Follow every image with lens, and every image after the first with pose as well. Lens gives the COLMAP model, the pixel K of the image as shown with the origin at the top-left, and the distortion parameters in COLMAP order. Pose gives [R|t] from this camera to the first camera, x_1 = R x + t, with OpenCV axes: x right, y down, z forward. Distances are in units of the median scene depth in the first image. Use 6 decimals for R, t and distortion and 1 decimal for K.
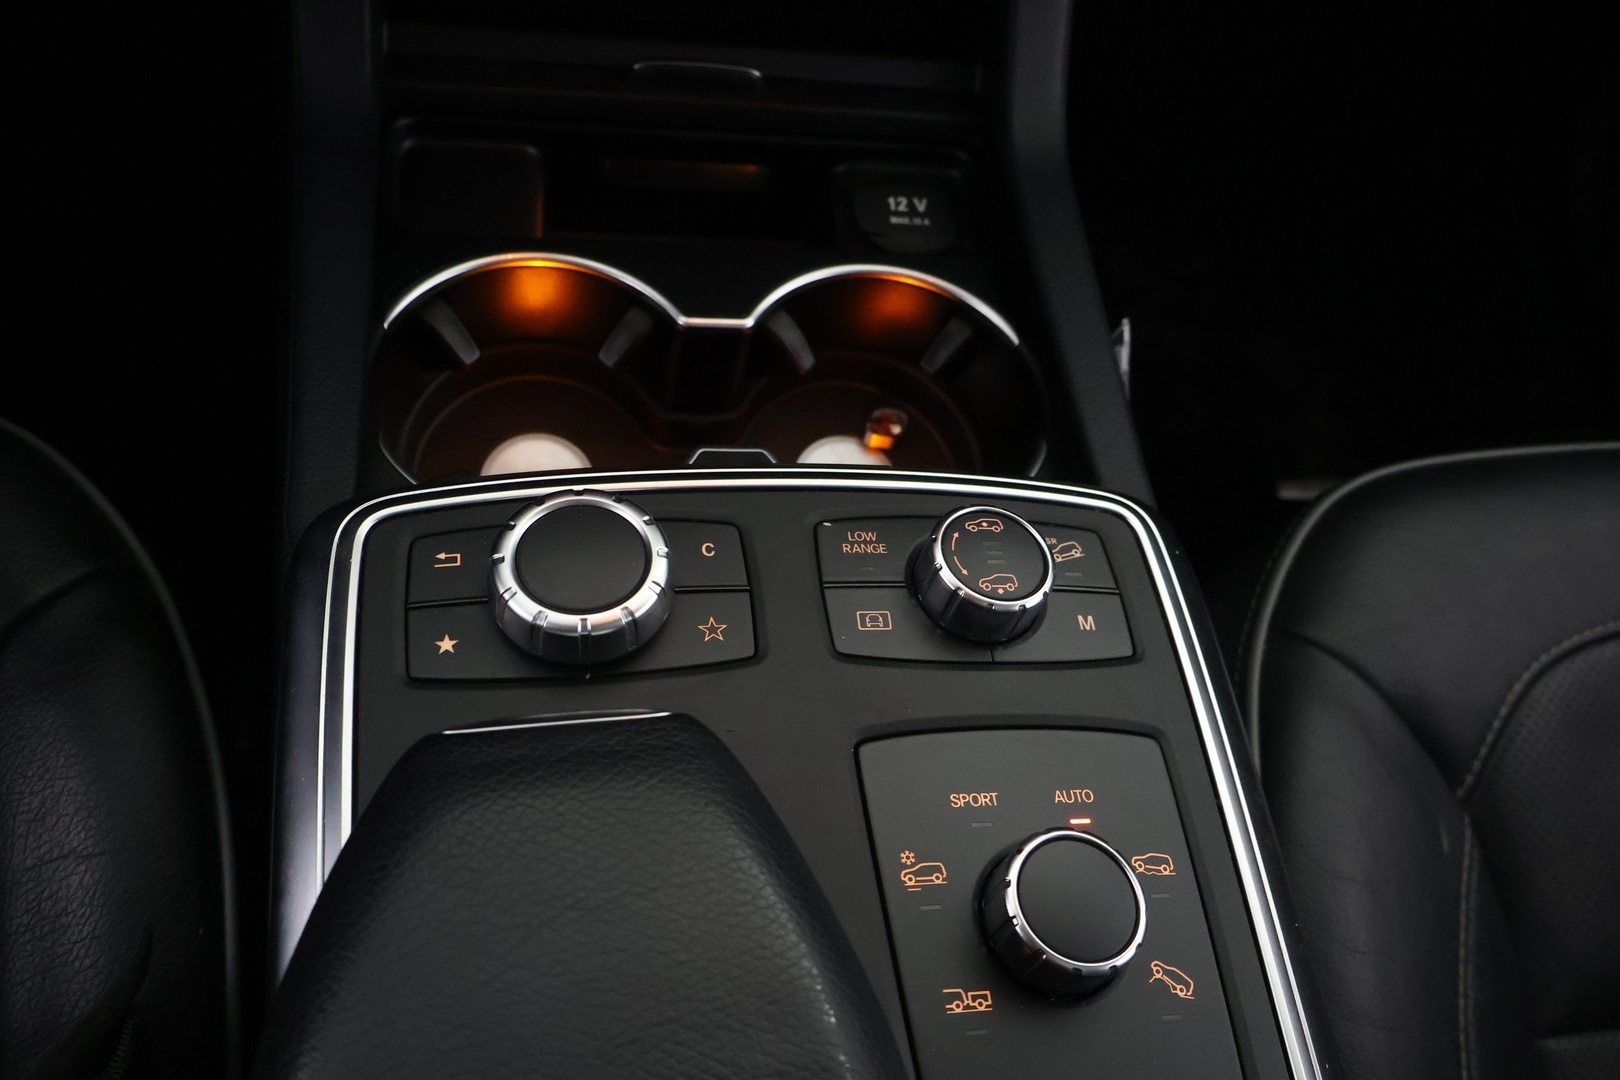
lens RADIAL K [[1370.9, 0, 815.5], [0, 1370.9, 546.7], [0, 0, 1]] dist [0.012732, 0.002604]
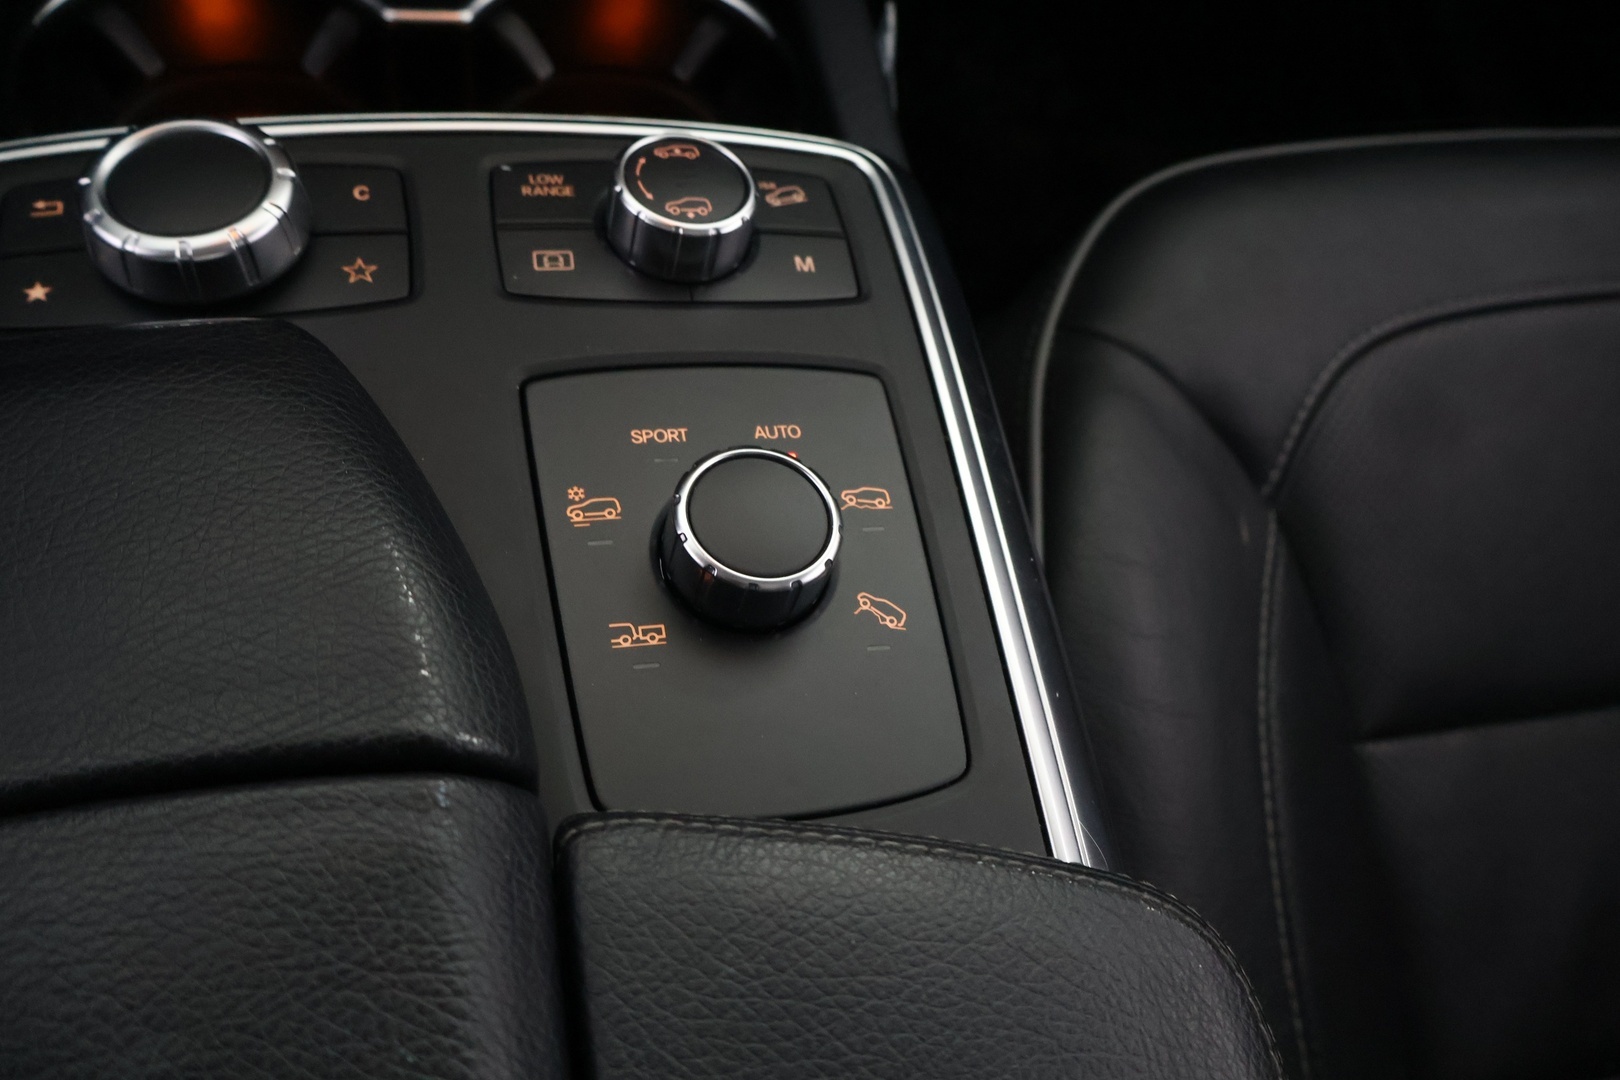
lens RADIAL K [[1370.9, 0, 803.3], [0, 1370.9, 531.8], [0, 0, 1]] dist [0.012732, 0.002604]
pose [[0.997702, -0.059223, 0.032921, 0.168762], [0.057926, 0.997558, 0.039031, 0.208817], [-0.035152, -0.037034, 0.998696, 0.109435]]
